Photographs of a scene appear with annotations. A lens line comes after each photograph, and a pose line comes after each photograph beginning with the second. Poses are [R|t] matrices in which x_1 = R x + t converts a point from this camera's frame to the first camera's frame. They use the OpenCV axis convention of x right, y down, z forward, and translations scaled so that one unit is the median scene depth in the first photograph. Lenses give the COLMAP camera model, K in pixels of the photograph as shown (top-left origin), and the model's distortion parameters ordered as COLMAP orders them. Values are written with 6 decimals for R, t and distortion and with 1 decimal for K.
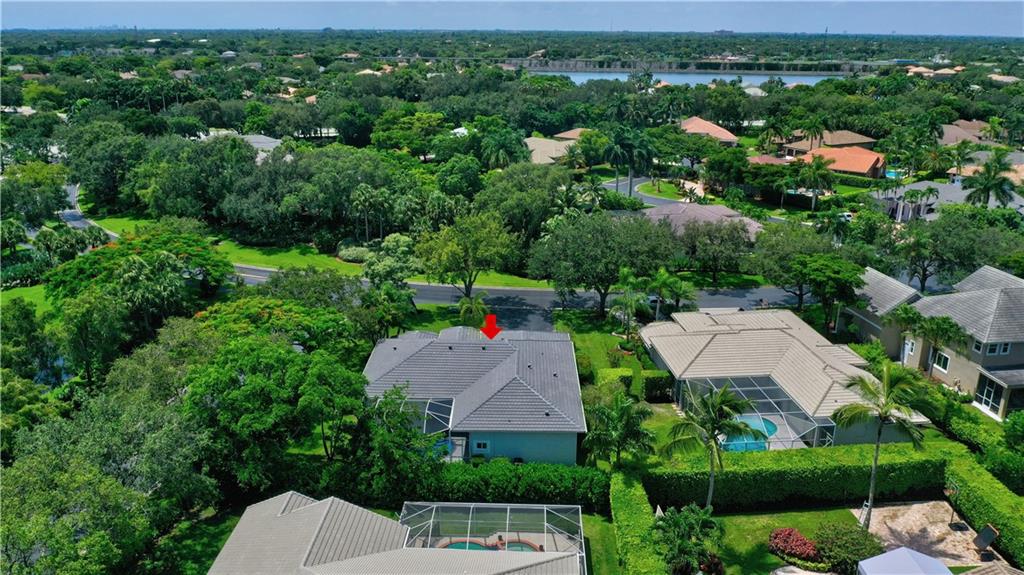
lens RADIAL K [[800.2, 0, 512.0], [0, 800.2, 287.5], [0, 0, 1]] dist [-0.011887, -0.005078]
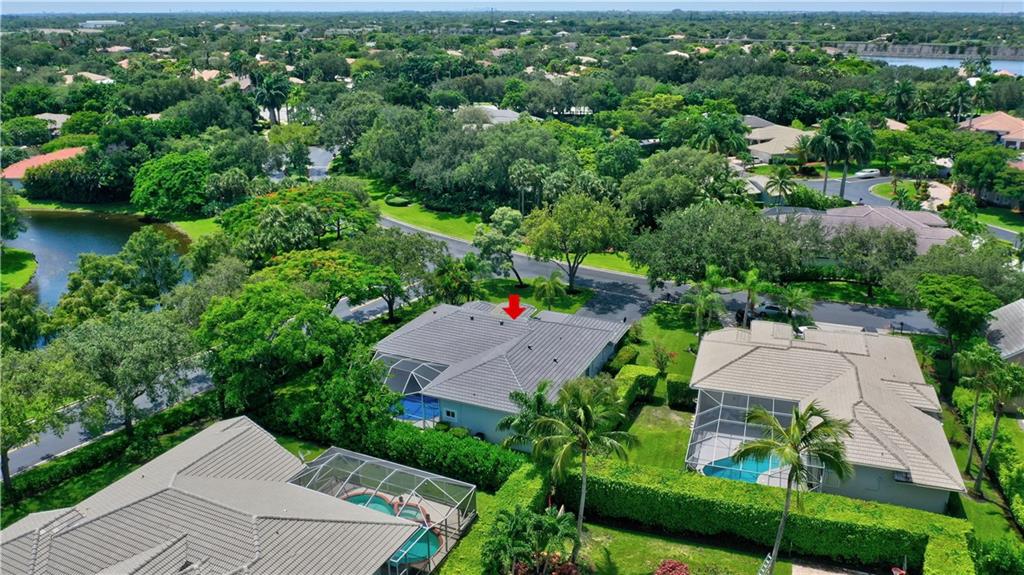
lens RADIAL K [[800.2, 0, 512.0], [0, 800.2, 287.5], [0, 0, 1]] dist [-0.011887, -0.005078]
pose [[0.914775, 0.126400, -0.383679, 0.191165], [-0.118480, 0.991967, 0.044314, -0.007998], [0.386198, 0.004921, 0.922403, 0.041176]]
